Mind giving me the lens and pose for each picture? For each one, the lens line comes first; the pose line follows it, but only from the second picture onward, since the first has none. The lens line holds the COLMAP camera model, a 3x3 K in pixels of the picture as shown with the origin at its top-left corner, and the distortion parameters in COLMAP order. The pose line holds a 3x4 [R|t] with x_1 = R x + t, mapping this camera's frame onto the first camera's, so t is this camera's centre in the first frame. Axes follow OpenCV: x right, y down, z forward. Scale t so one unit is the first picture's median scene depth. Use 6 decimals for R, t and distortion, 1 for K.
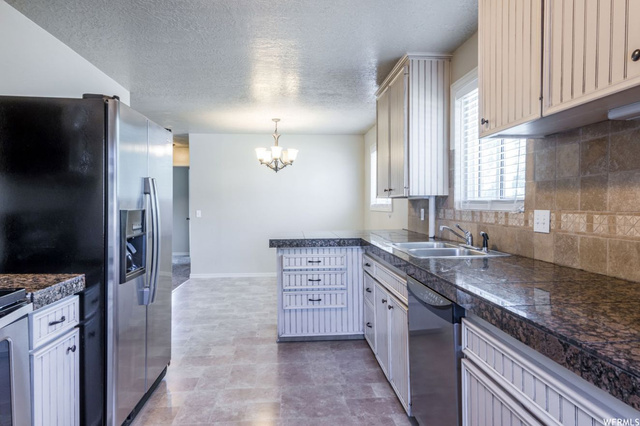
lens RADIAL K [[390.0, 0, 319.8], [0, 390.0, 210.4], [0, 0, 1]] dist [0.019239, -0.005089]
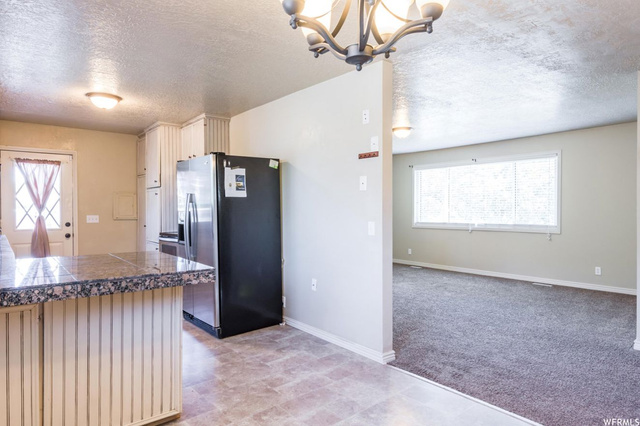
lens RADIAL K [[390.0, 0, 321.4], [0, 390.0, 212.5], [0, 0, 1]] dist [0.019239, -0.005089]
pose [[-0.817854, 0.007001, -0.575384, 0.075217], [-0.007110, 0.999727, 0.022269, -0.034126], [0.575382, 0.022304, -0.817581, 2.127778]]
